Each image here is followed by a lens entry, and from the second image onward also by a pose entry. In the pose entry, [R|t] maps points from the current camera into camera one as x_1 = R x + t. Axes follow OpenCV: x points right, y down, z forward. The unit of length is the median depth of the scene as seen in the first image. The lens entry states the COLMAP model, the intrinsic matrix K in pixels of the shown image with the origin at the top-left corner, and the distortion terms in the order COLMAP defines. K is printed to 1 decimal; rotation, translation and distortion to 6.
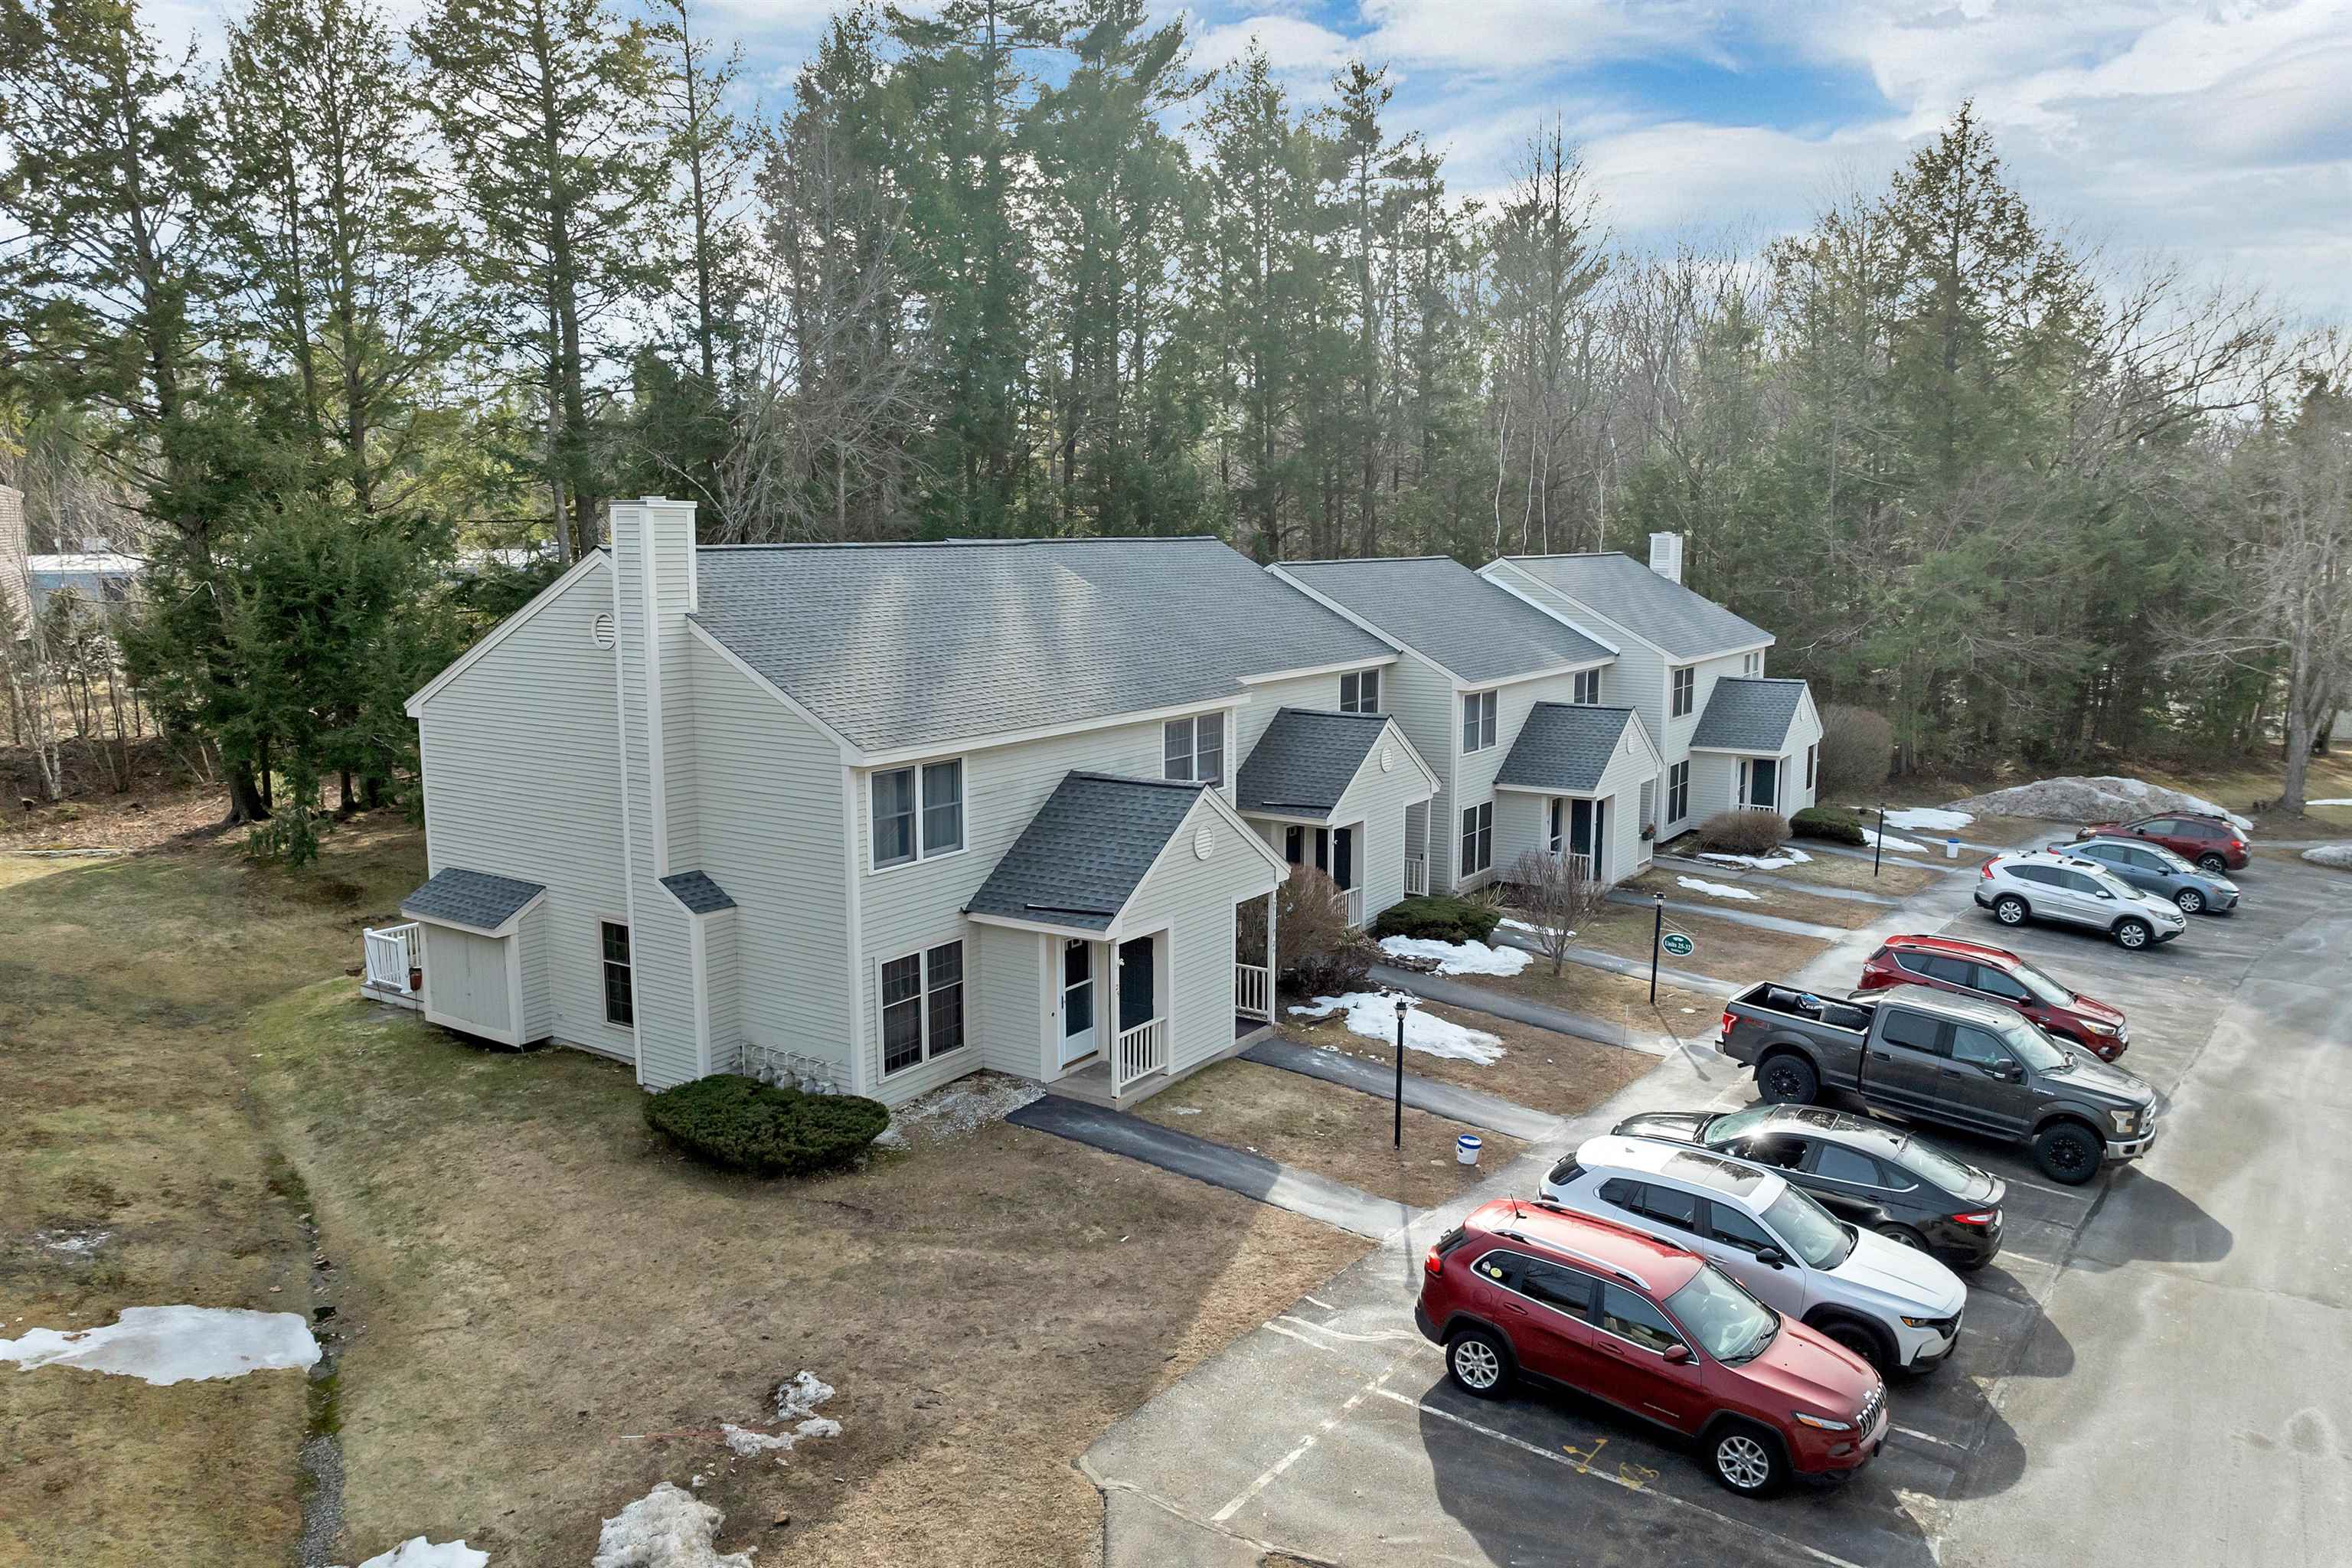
lens RADIAL K [[1702.5, 0, 1176.0], [0, 1702.5, 784.0], [0, 0, 1]] dist [-0.030230, -0.005546]
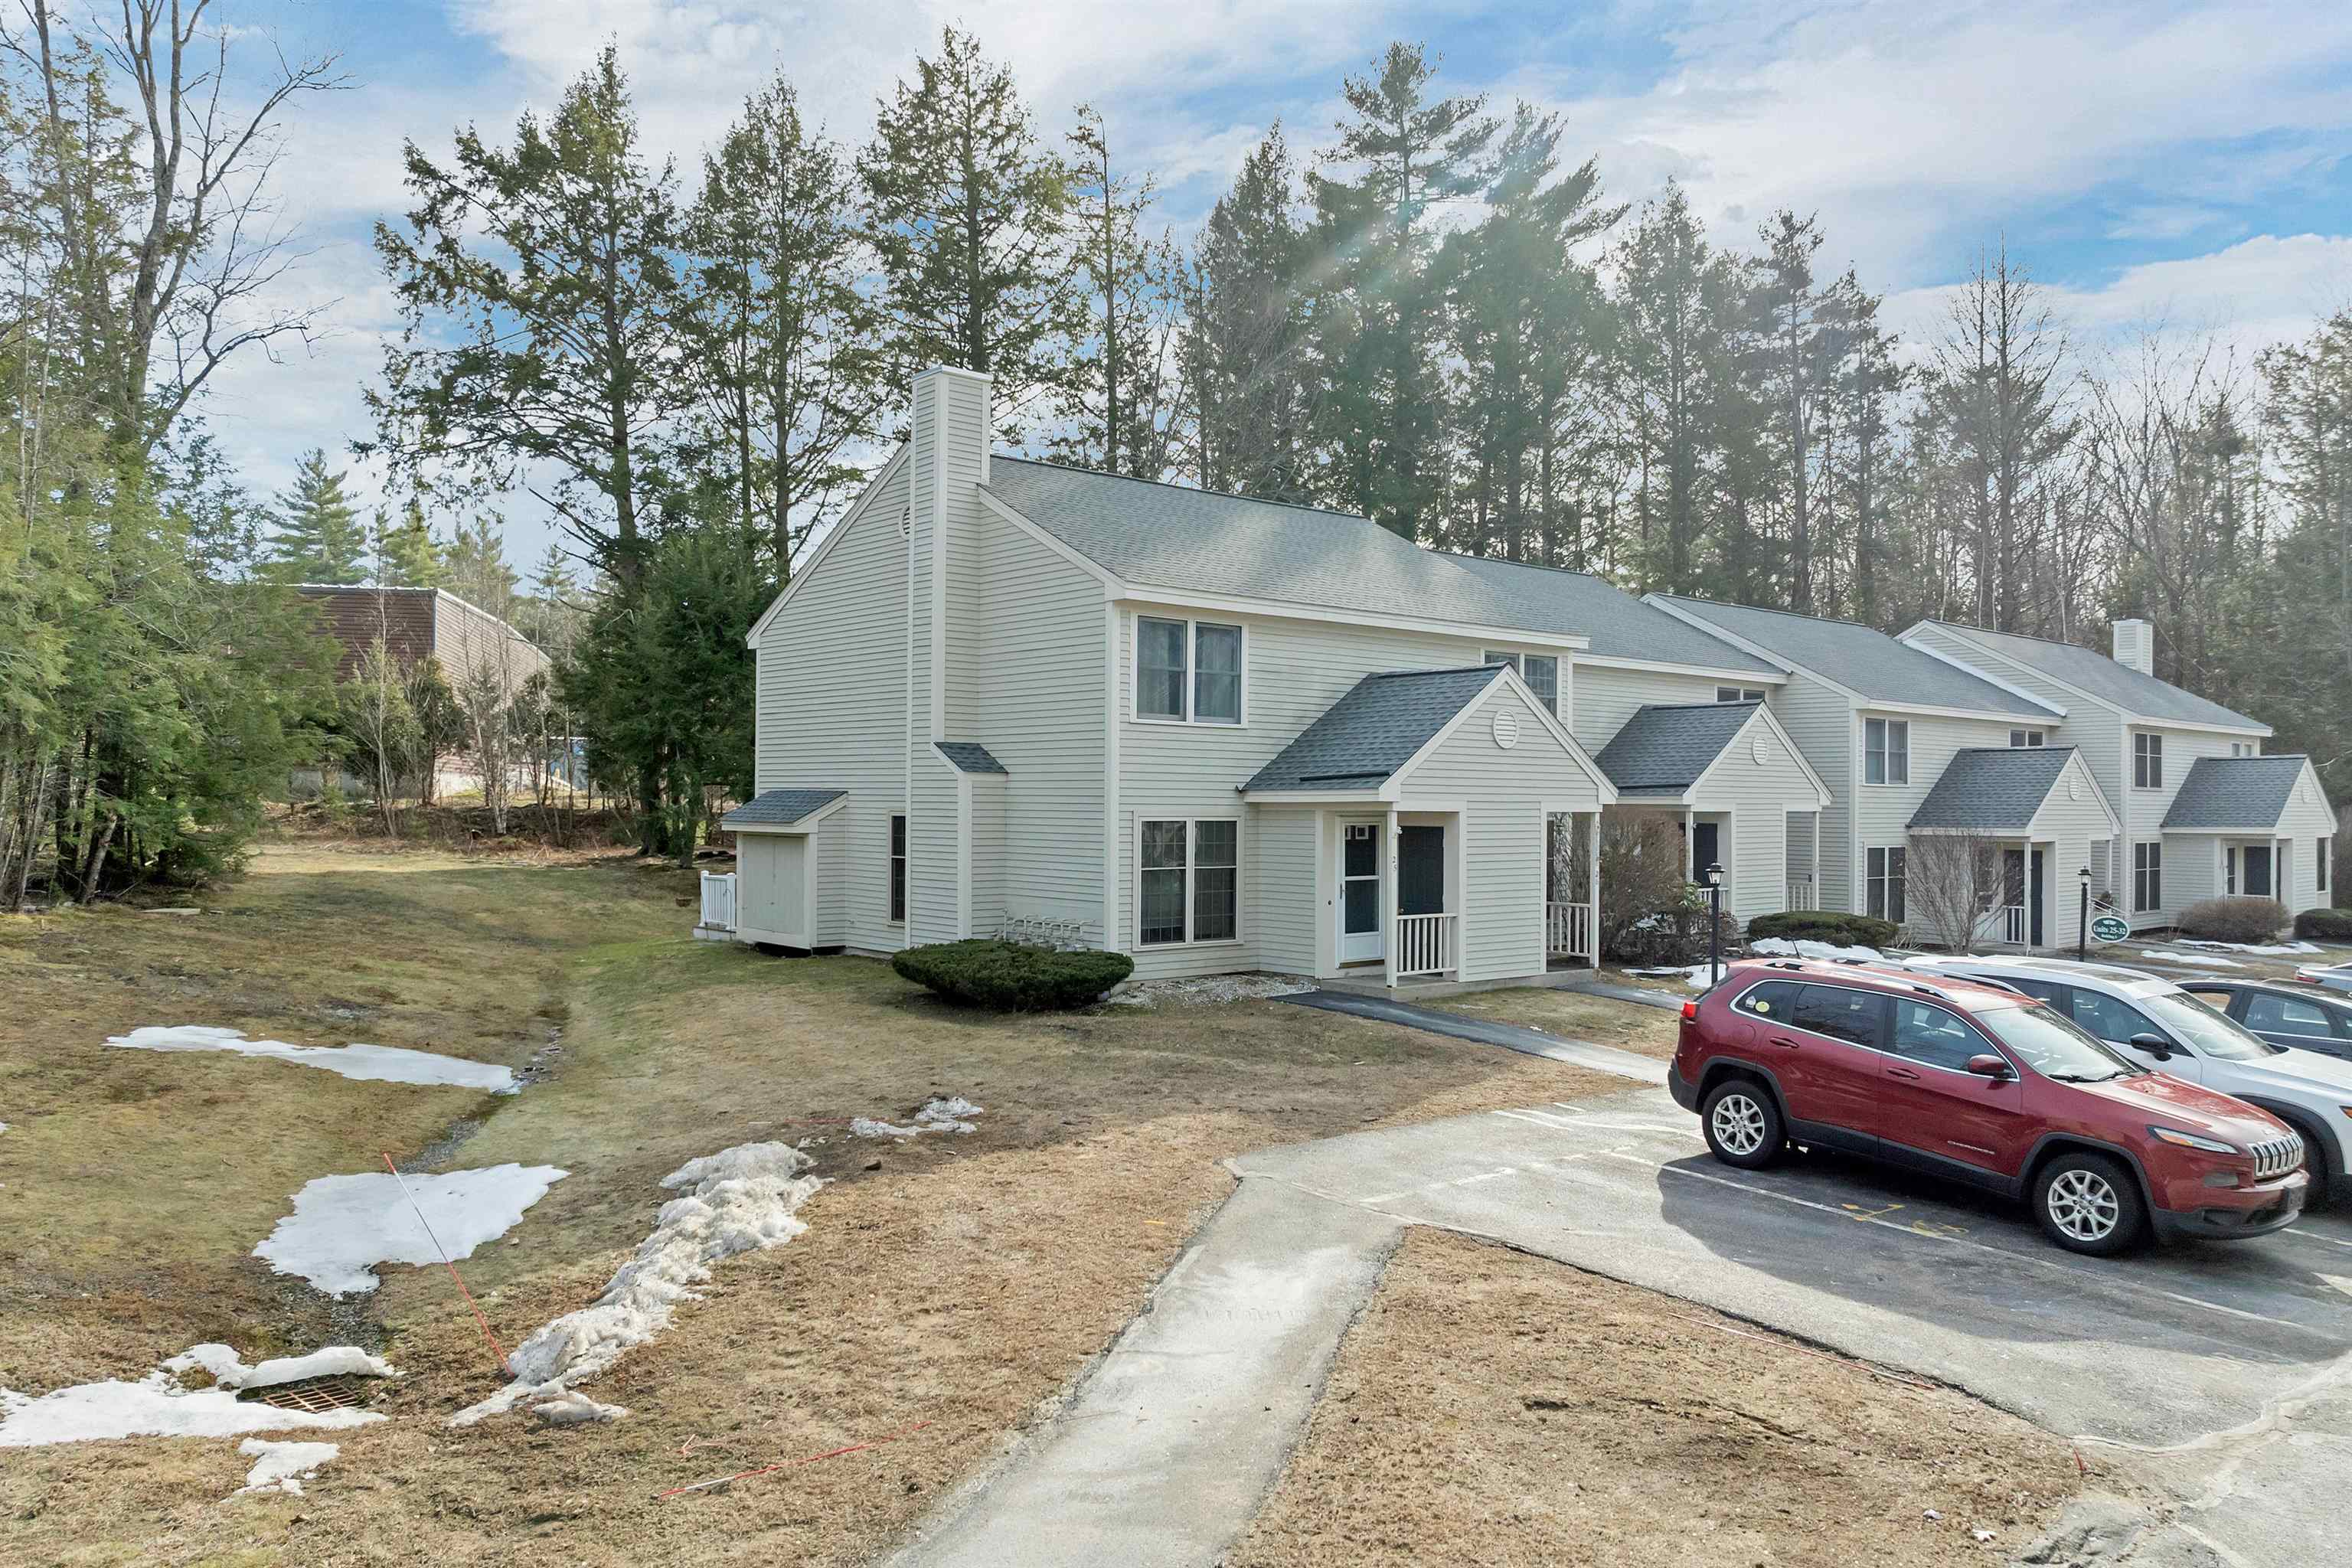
lens RADIAL K [[1700.8, 0, 1176.0], [0, 1700.8, 784.0], [0, 0, 1]] dist [-0.039332, -0.008172]
pose [[0.963391, 0.005880, -0.268035, 0.088986], [-0.049839, 0.986260, -0.157501, 0.213205], [0.263426, 0.165093, 0.950448, 0.098599]]
